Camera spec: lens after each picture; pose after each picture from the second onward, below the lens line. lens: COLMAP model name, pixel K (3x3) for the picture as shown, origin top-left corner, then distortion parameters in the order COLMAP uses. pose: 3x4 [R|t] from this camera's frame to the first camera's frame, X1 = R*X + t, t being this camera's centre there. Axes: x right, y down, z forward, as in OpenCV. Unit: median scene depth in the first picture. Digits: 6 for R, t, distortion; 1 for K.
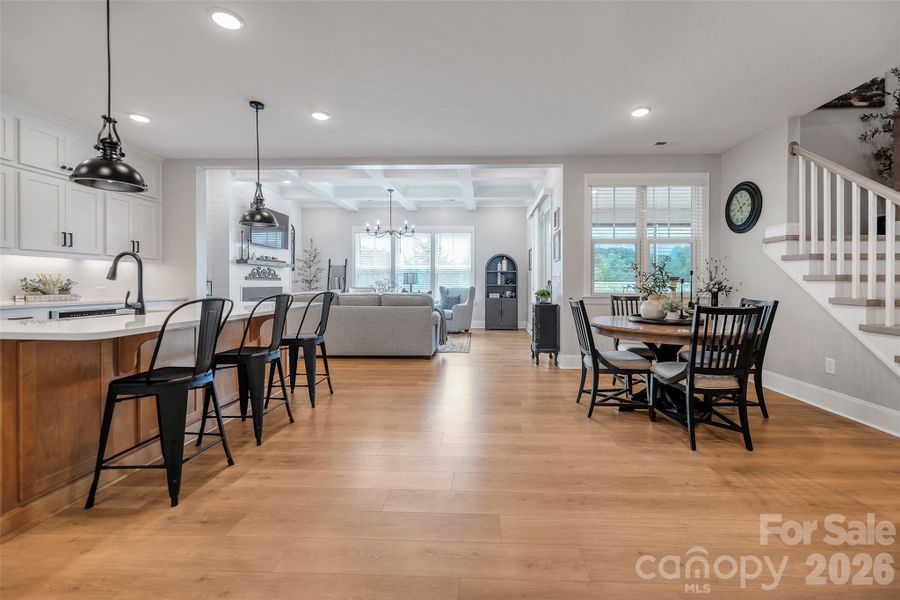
lens RADIAL K [[356.8, 0, 468.2], [0, 356.8, 283.9], [0, 0, 1]] dist [-0.003733, 0.000641]
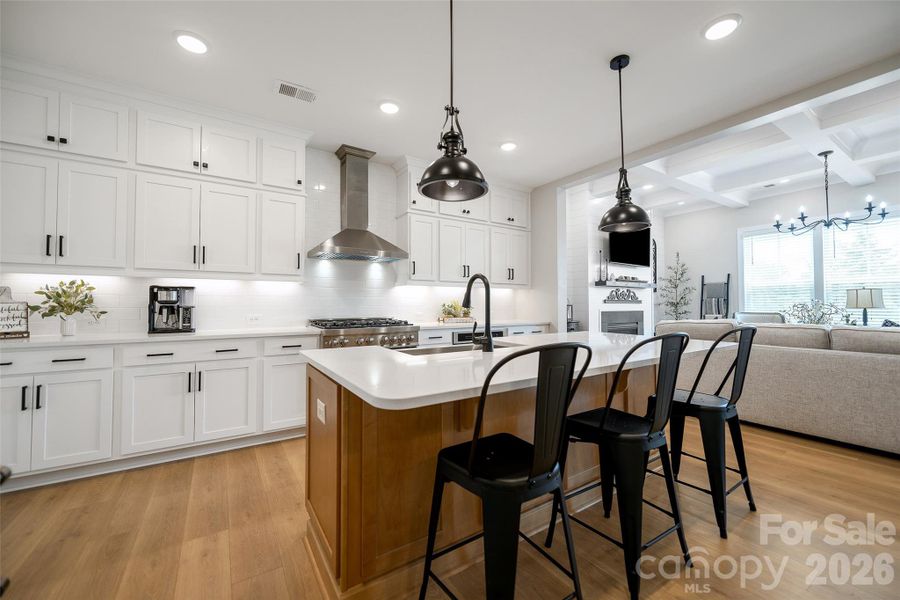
lens RADIAL K [[356.8, 0, 453.9], [0, 356.8, 298.8], [0, 0, 1]] dist [-0.003733, 0.000641]
pose [[0.578953, -0.017192, -0.815180, -0.183146], [0.000855, 0.999790, -0.020479, -0.008537], [0.815360, 0.011159, 0.578846, 0.279619]]
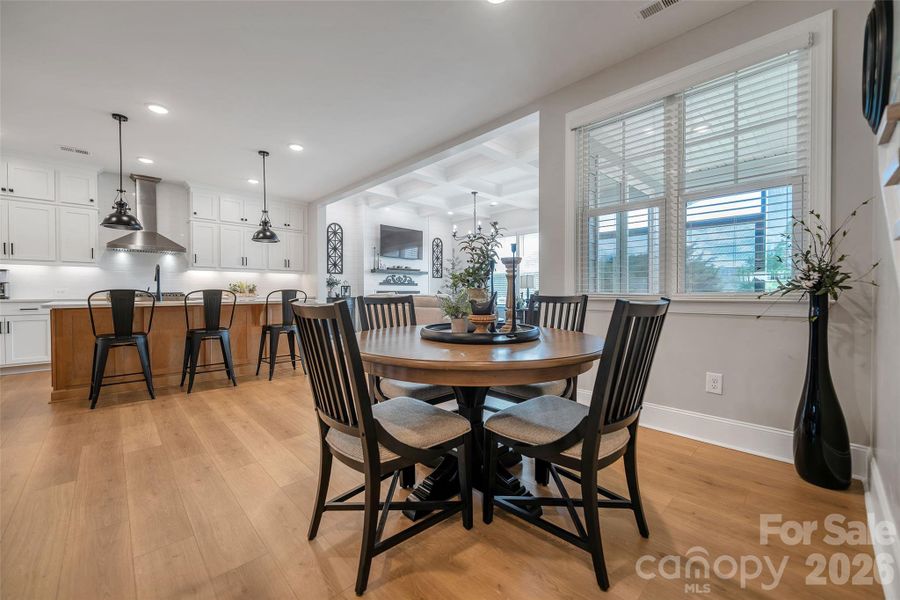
lens RADIAL K [[356.8, 0, 445.1], [0, 356.8, 299.8], [0, 0, 1]] dist [-0.003733, 0.000641]
pose [[0.728582, 0.000571, -0.684958, 0.781496], [0.009309, 0.999899, 0.010736, 0.053730], [0.684895, -0.014199, 0.728504, 0.412029]]
